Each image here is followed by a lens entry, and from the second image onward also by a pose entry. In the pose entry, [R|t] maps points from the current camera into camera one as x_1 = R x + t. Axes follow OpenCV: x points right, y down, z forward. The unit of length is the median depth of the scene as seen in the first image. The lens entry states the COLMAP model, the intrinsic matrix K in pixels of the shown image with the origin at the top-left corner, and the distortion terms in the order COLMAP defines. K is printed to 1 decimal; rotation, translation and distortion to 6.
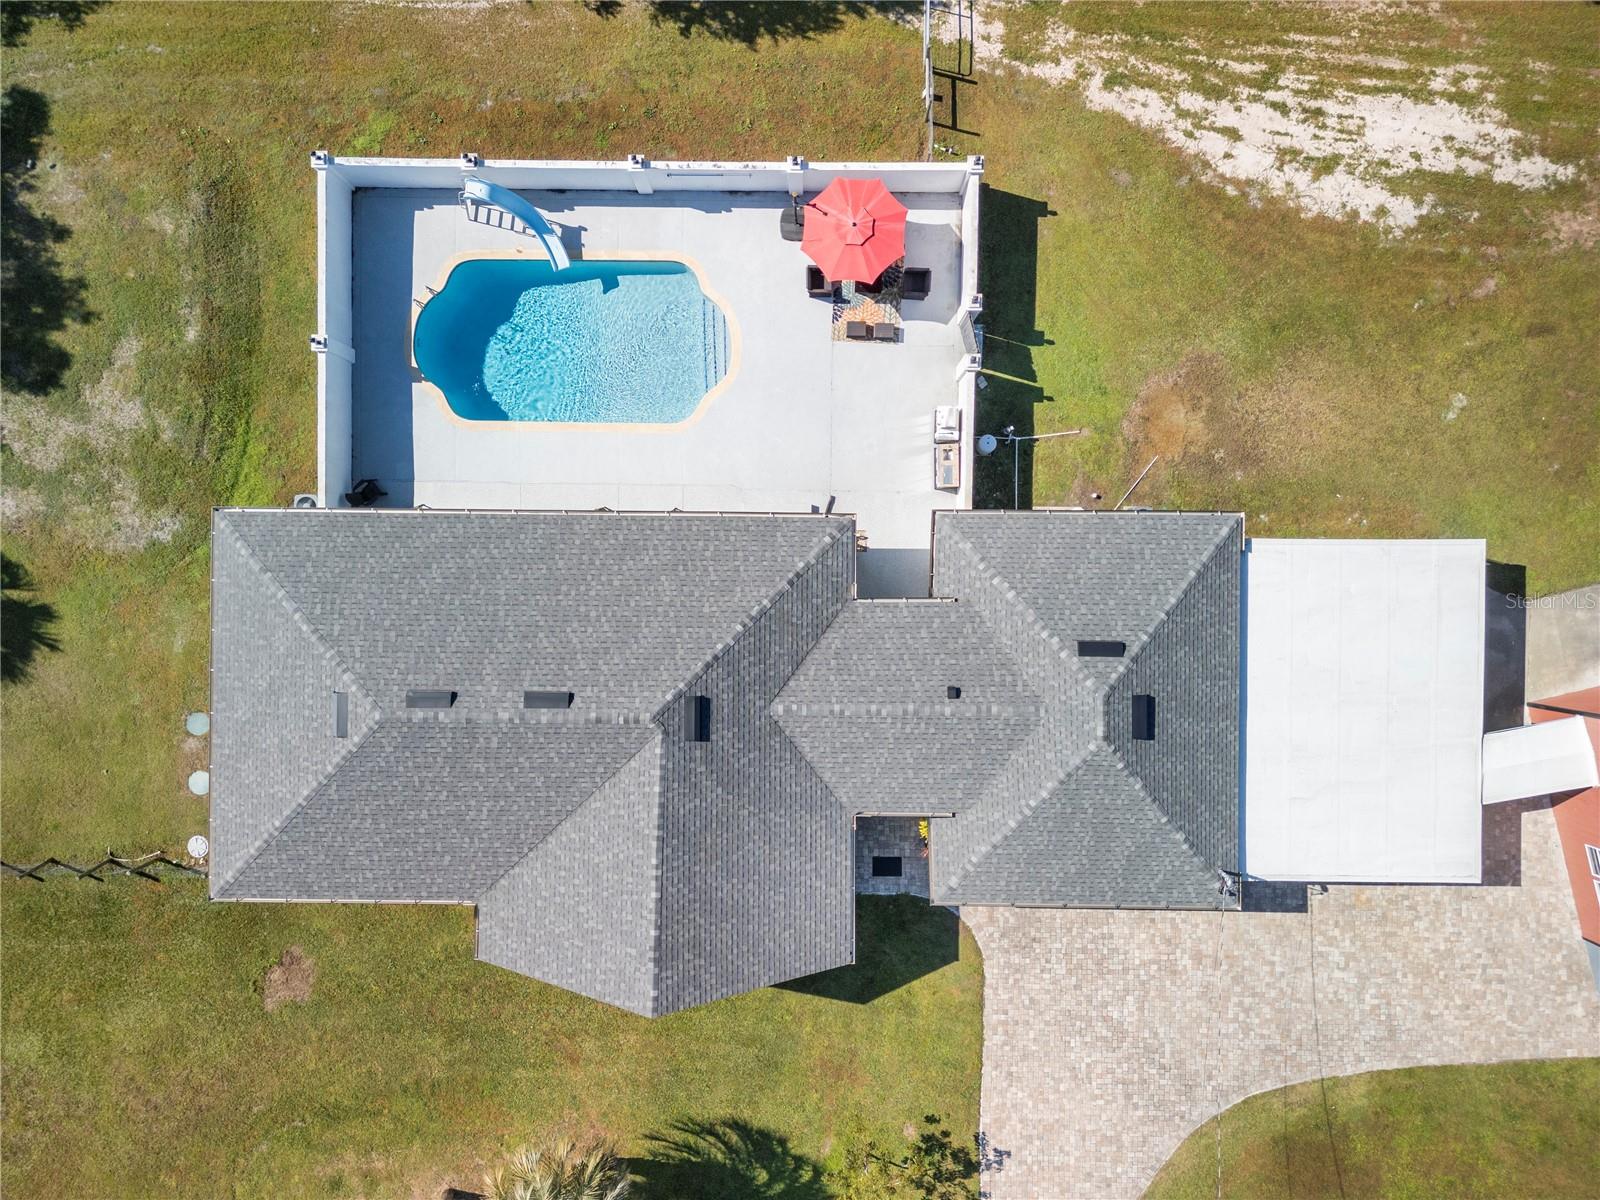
lens RADIAL K [[1118.3, 0, 803.4], [0, 1118.3, 591.9], [0, 0, 1]] dist [0.082101, -0.081411]
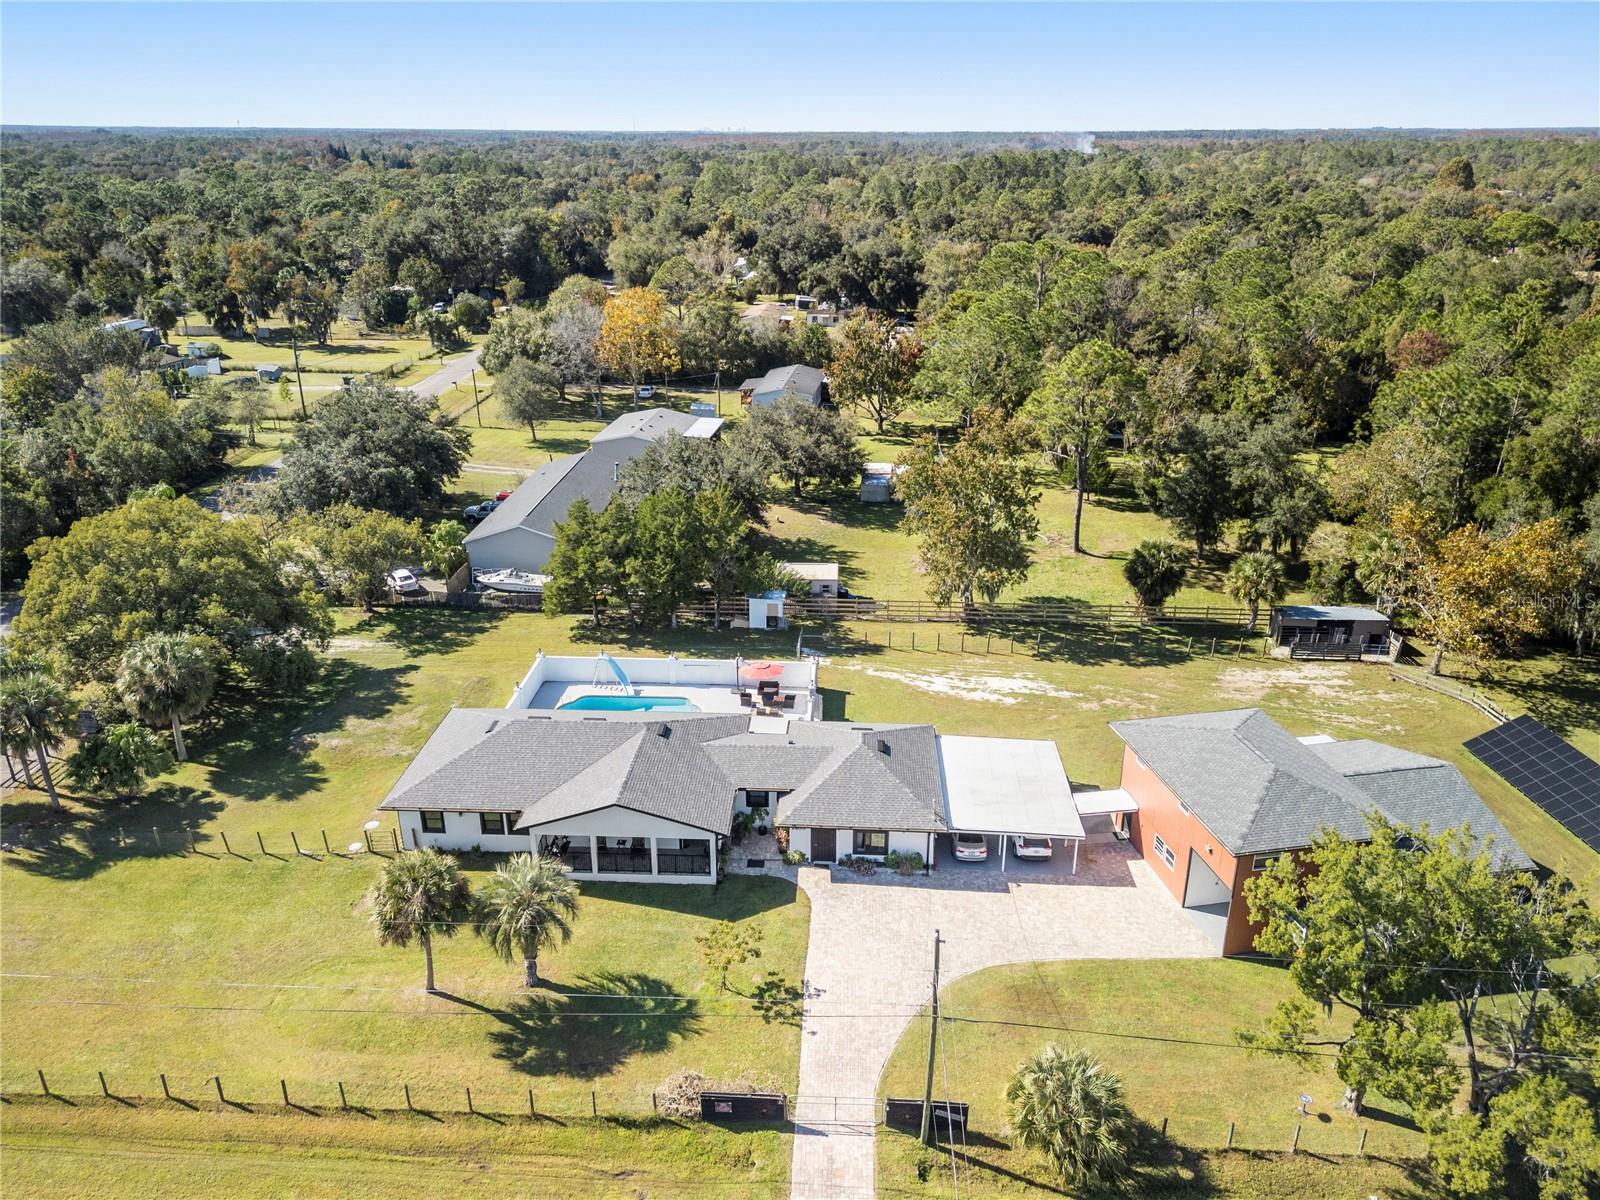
lens RADIAL K [[1118.3, 0, 803.4], [0, 1118.3, 591.9], [0, 0, 1]] dist [0.082101, -0.081411]
pose [[0.999102, 0.028899, -0.030974, 0.184180], [-0.039564, 0.375255, -0.926077, 1.630937], [-0.015139, 0.926471, 0.376061, -0.004624]]
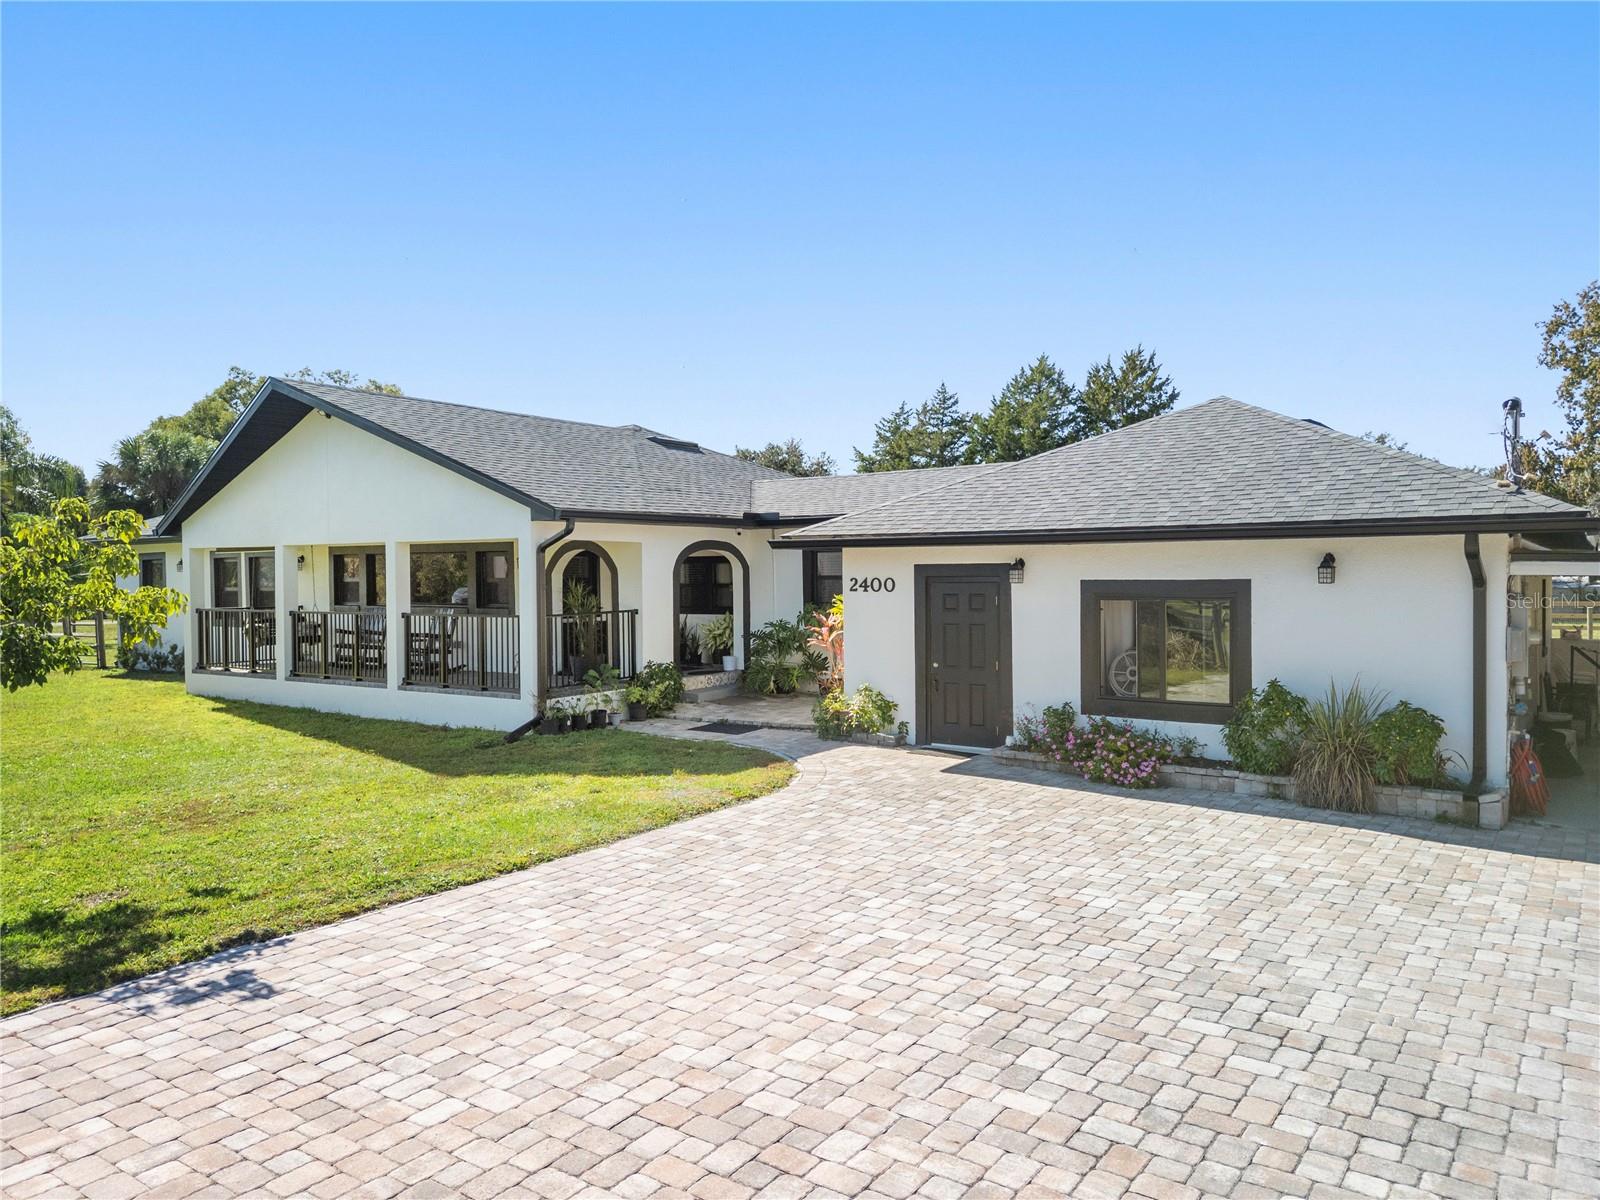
lens RADIAL K [[1118.3, 0, 803.4], [0, 1118.3, 591.9], [0, 0, 1]] dist [0.082101, -0.081411]
pose [[0.820423, 0.017869, -0.571477, 0.352760], [-0.571665, 0.007732, -0.820451, 0.589579], [-0.010242, 0.999810, 0.016559, 0.934412]]
